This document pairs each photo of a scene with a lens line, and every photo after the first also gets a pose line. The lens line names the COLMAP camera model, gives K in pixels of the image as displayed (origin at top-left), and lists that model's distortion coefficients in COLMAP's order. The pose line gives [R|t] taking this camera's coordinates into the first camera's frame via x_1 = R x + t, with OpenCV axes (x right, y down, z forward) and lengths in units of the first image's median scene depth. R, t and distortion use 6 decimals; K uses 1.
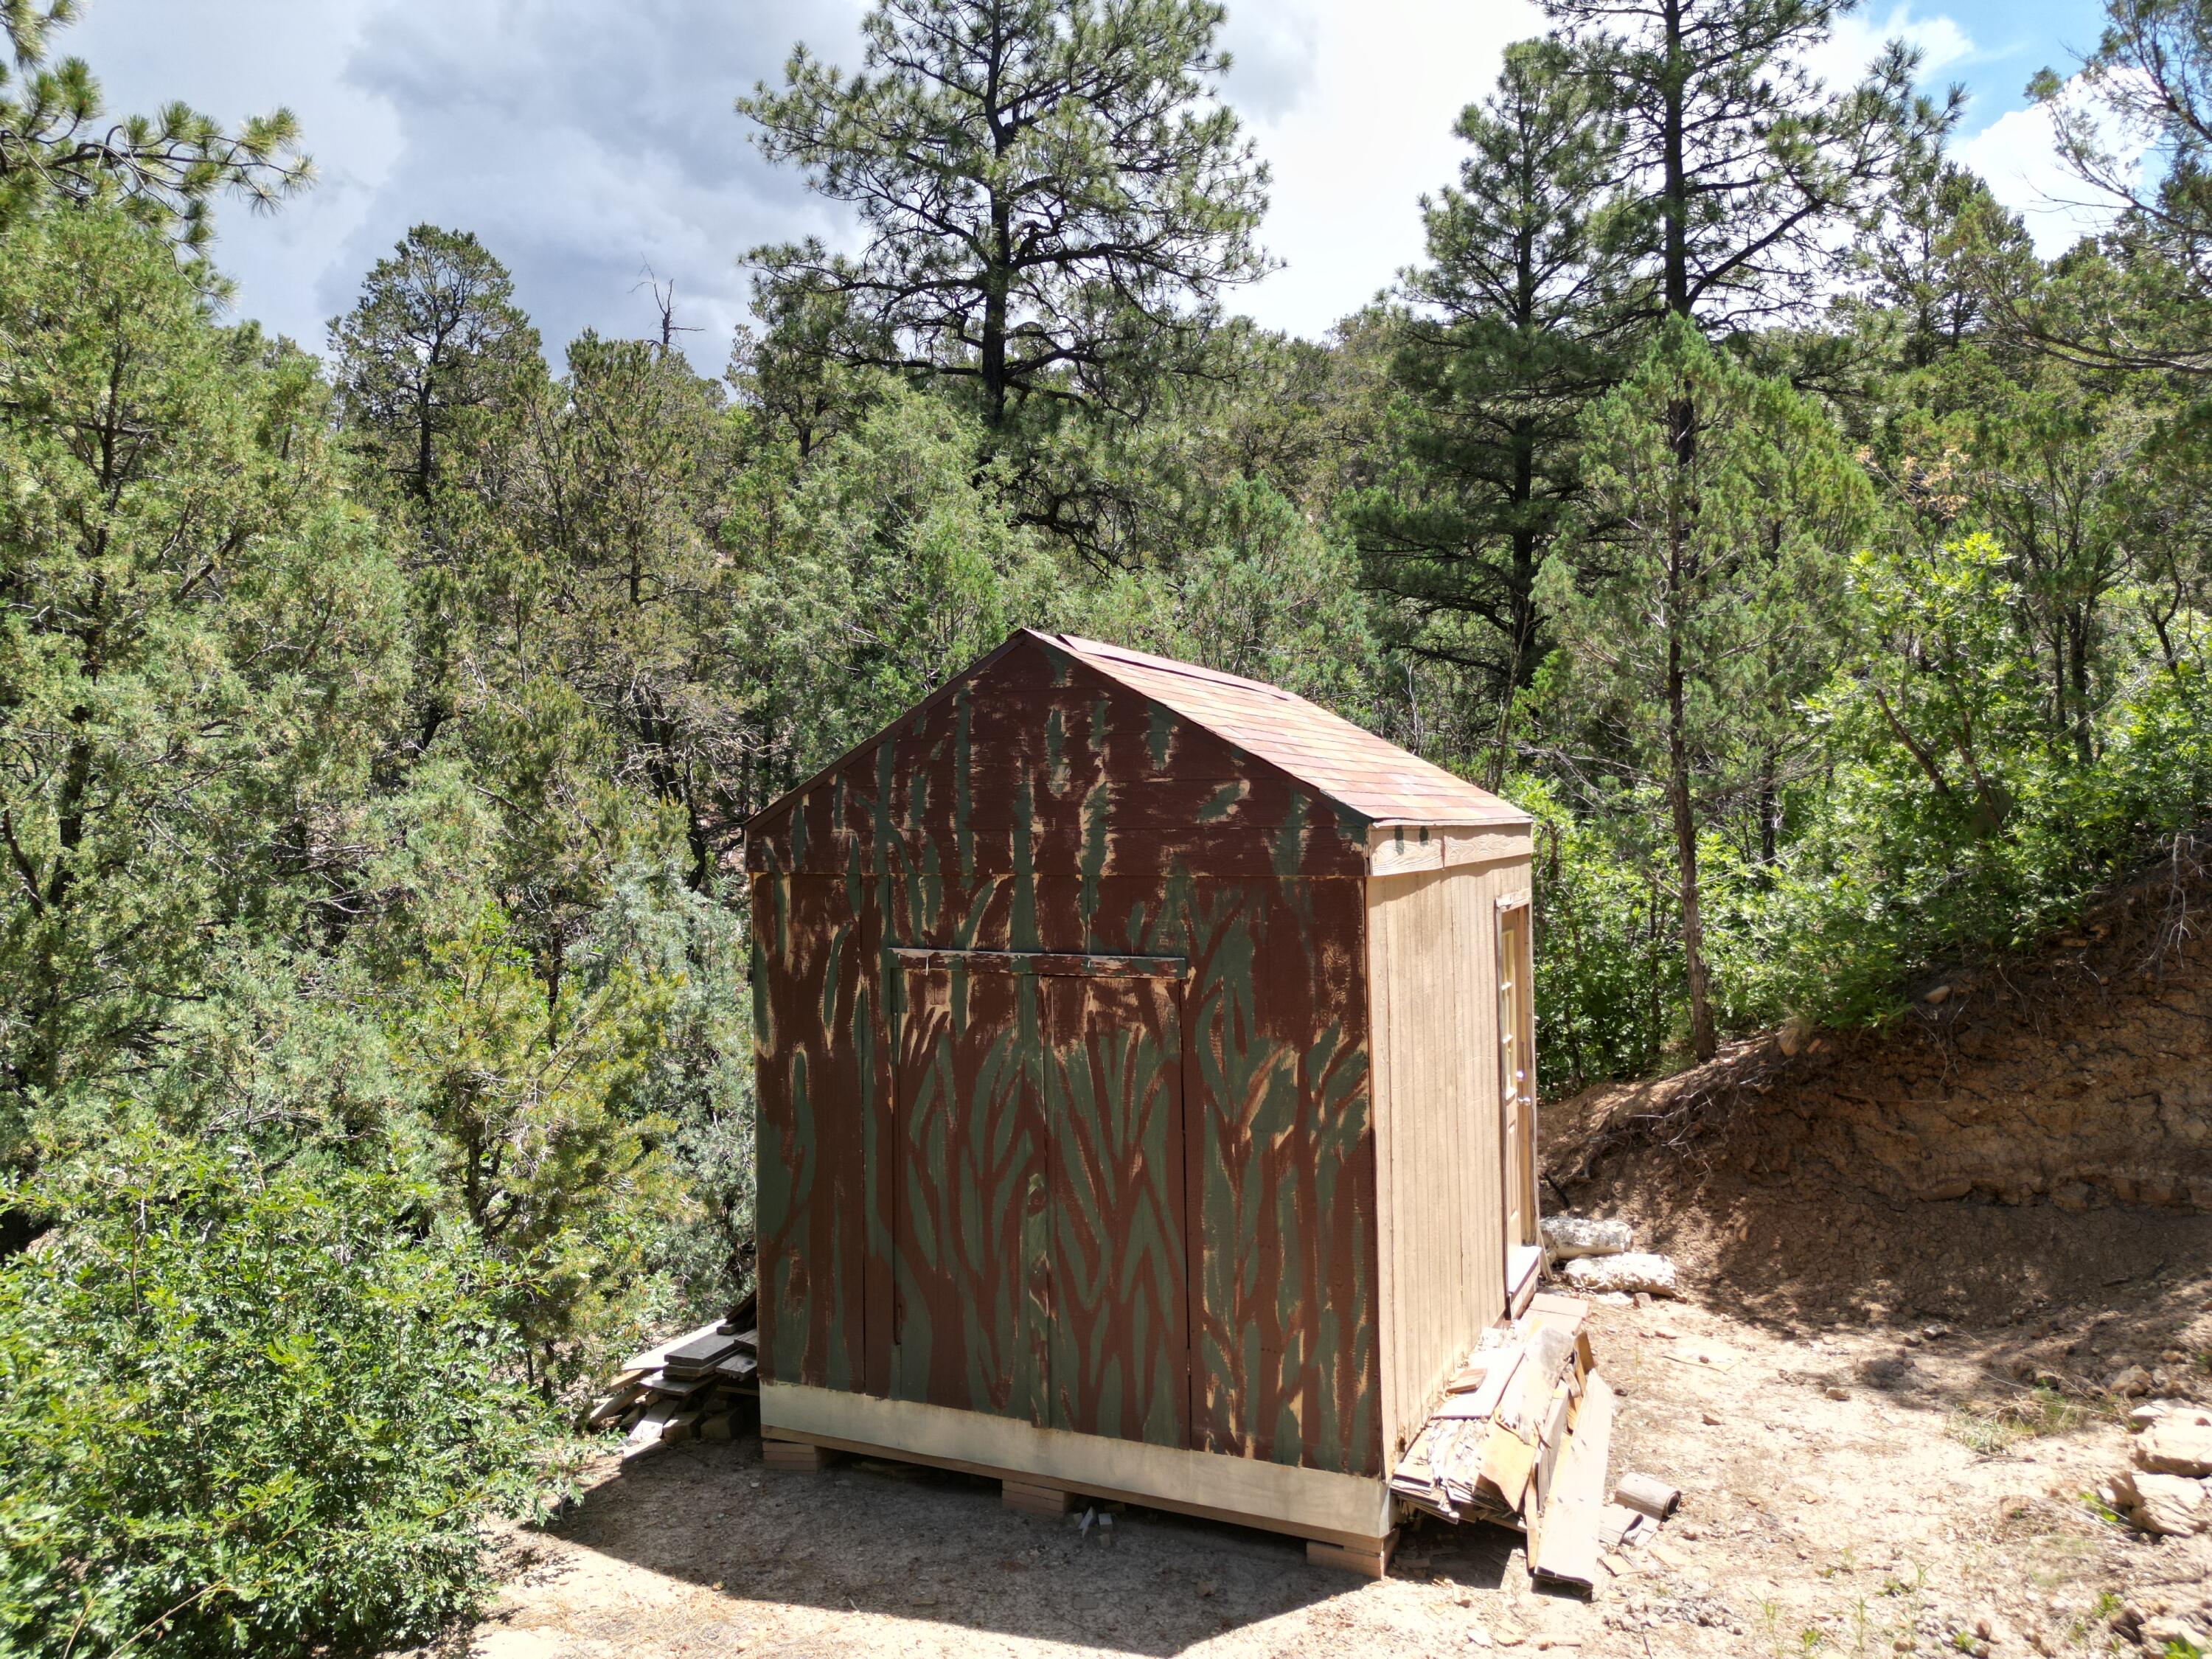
lens RADIAL K [[1546.5, 0, 1125.5], [0, 1546.5, 792.7], [0, 0, 1]] dist [0.073108, -0.069509]
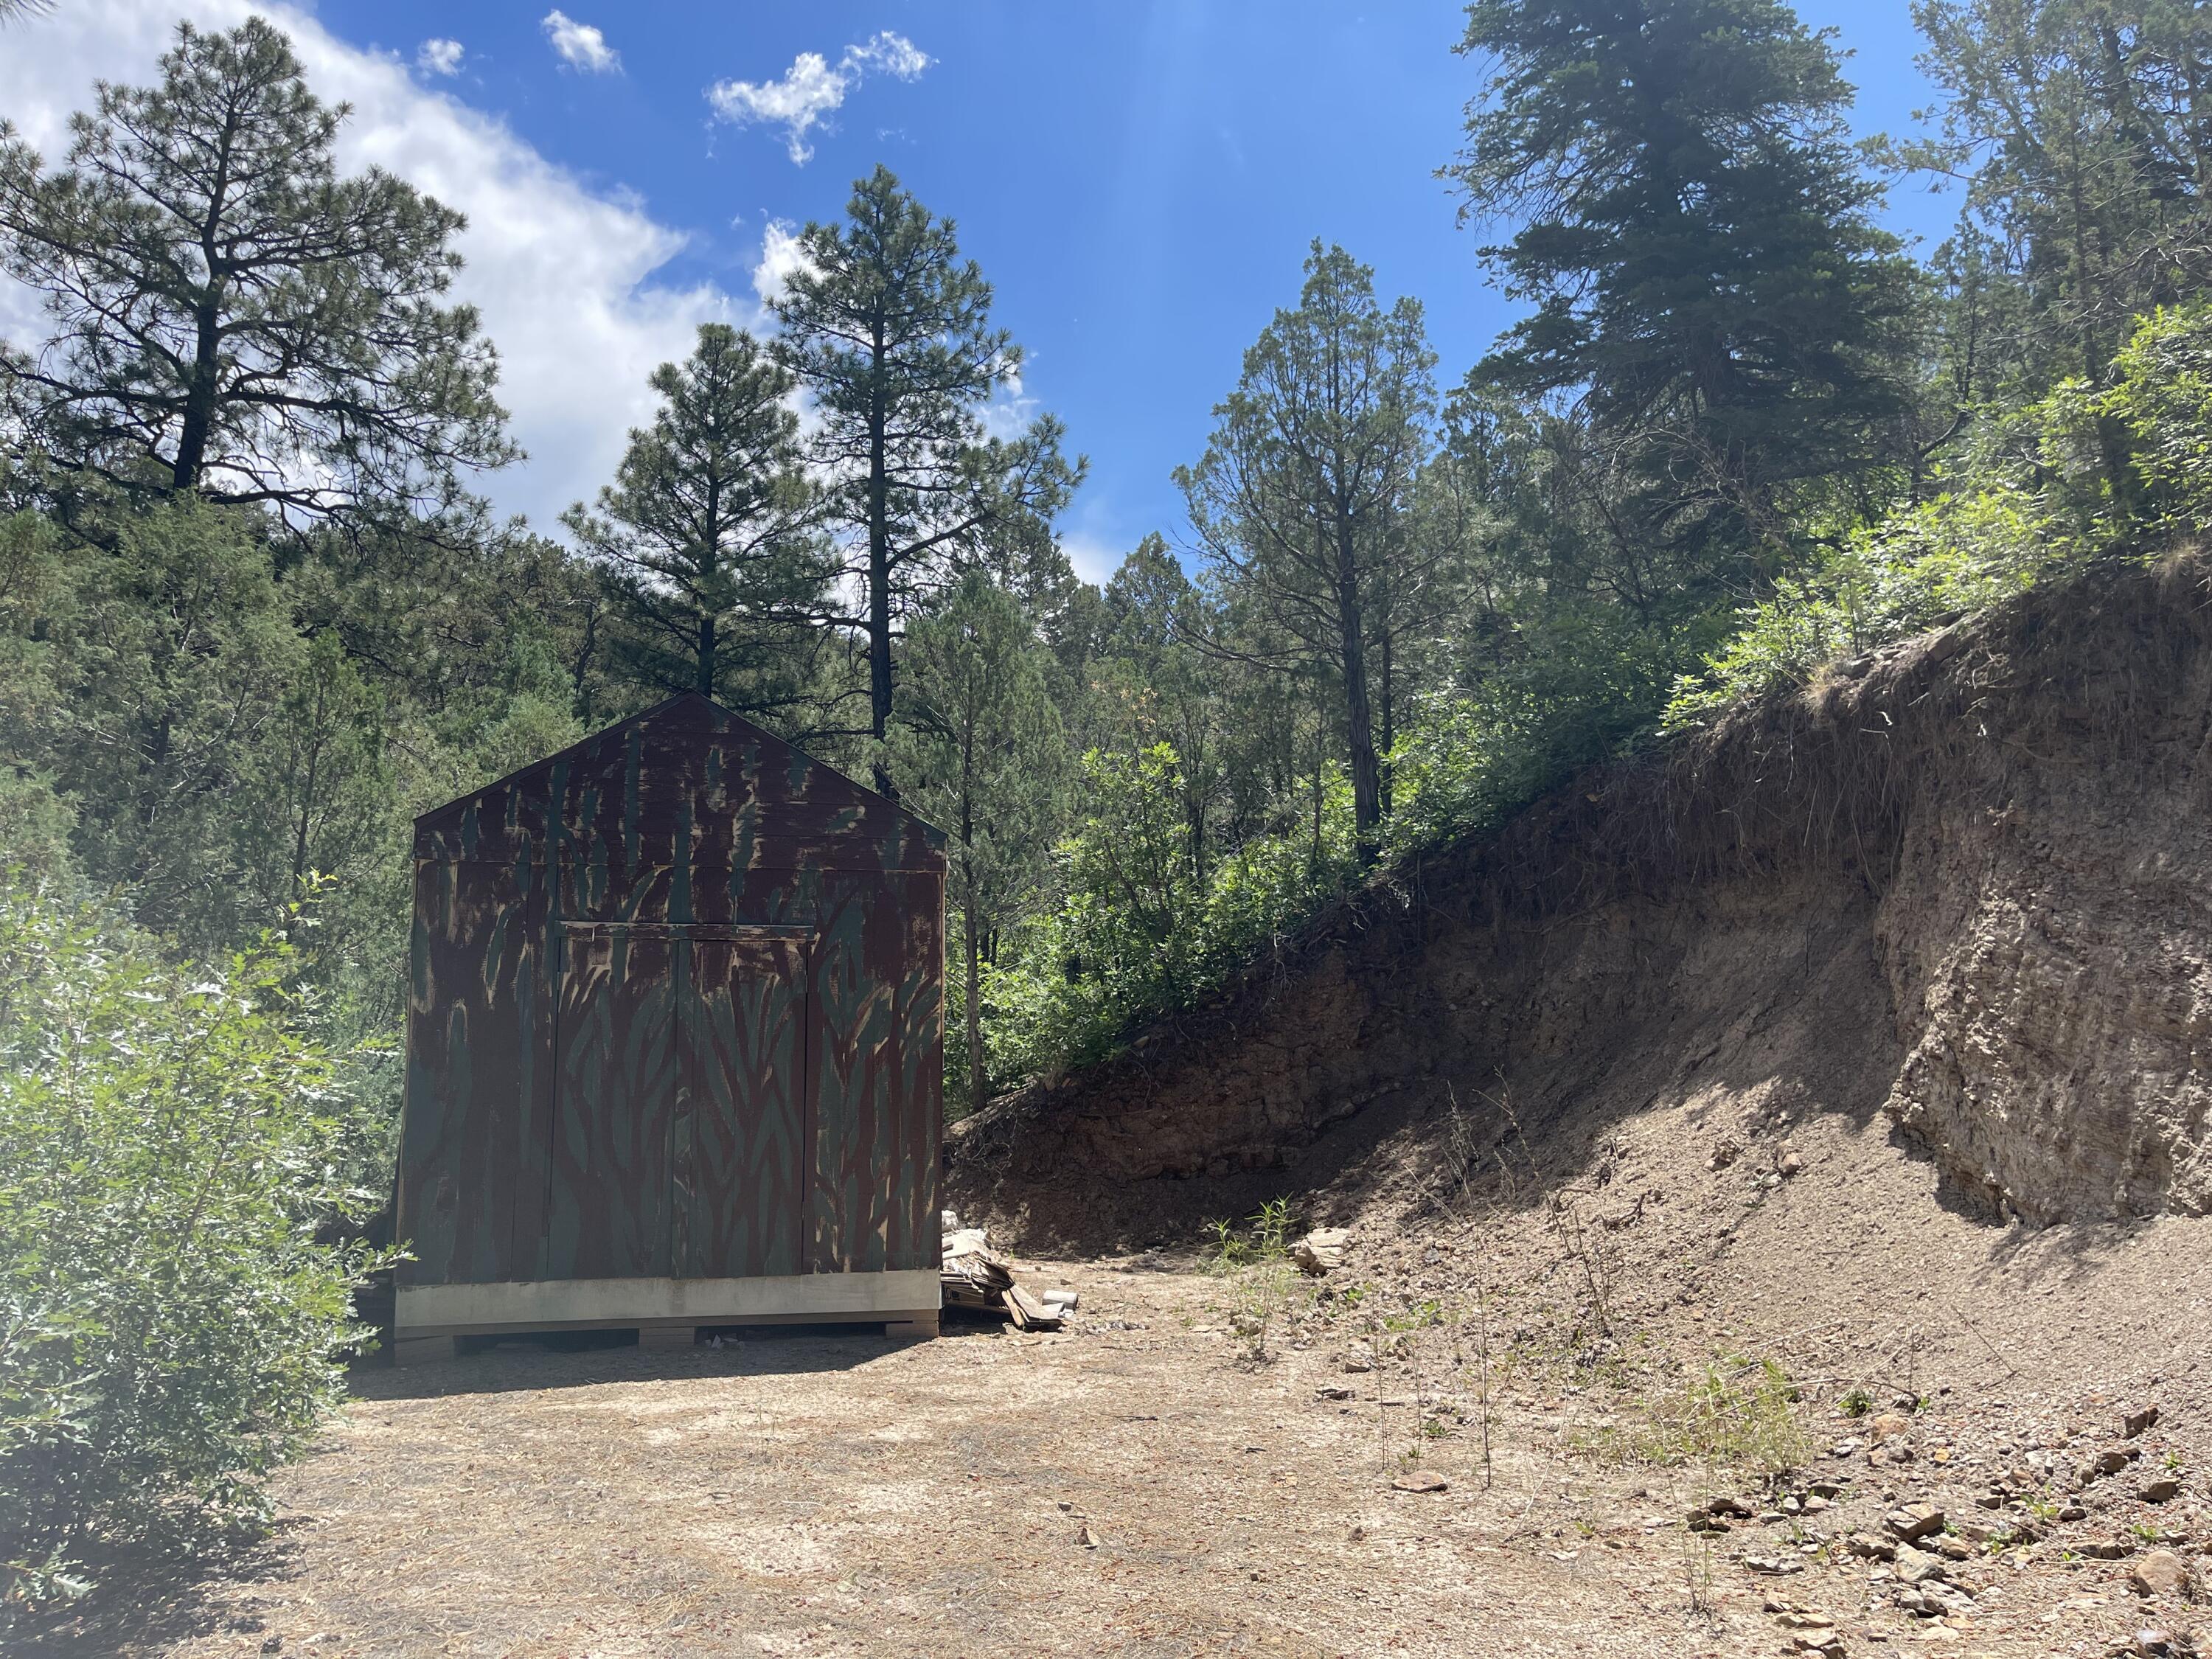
lens RADIAL K [[1658.9, 0, 1116.7], [0, 1658.9, 830.8], [0, 0, 1]] dist [0.070481, -0.104382]
pose [[0.814660, 0.099094, 0.571410, -0.429112], [-0.014071, 0.988381, -0.151344, 0.172108], [-0.579768, 0.115254, 0.806589, -0.286428]]
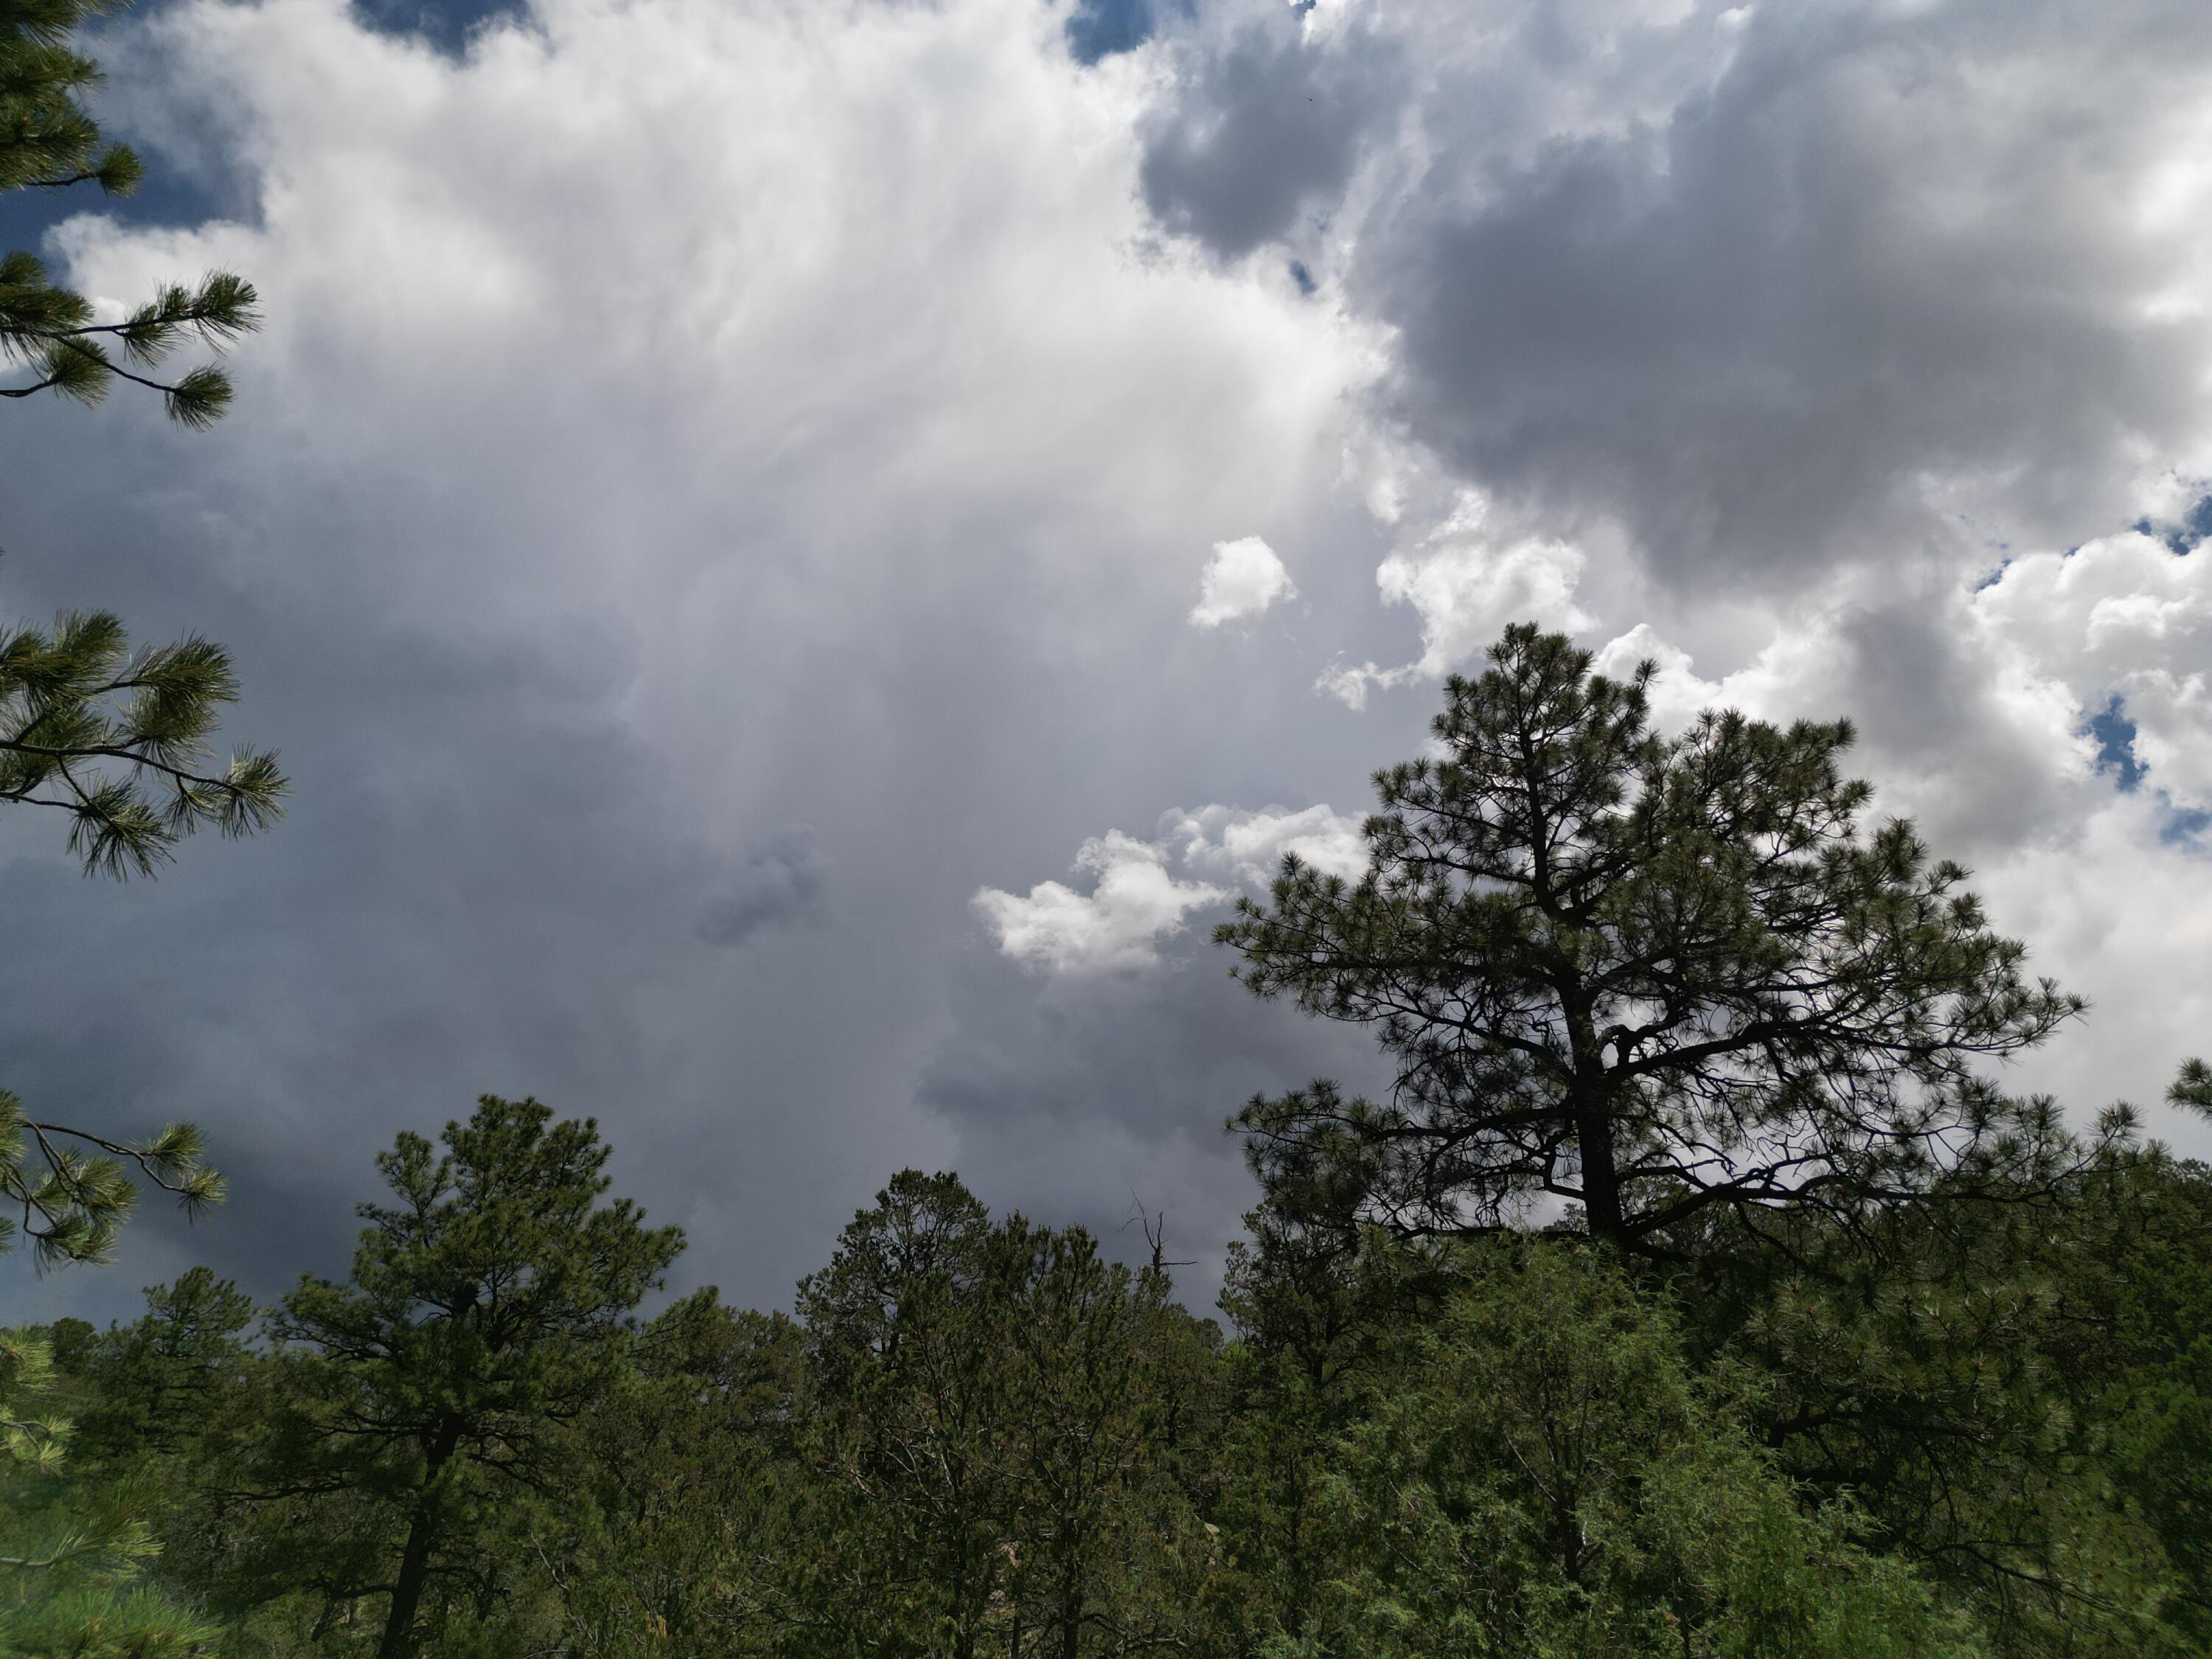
lens RADIAL K [[1526.3, 0, 1111.7], [0, 1526.3, 835.7], [0, 0, 1]] dist [0.074616, -0.078236]
pose [[0.948489, -0.168520, -0.268270, -0.184321], [-0.000608, 0.845819, -0.533470, -0.152897], [0.316808, 0.506154, 0.802148, 0.756024]]
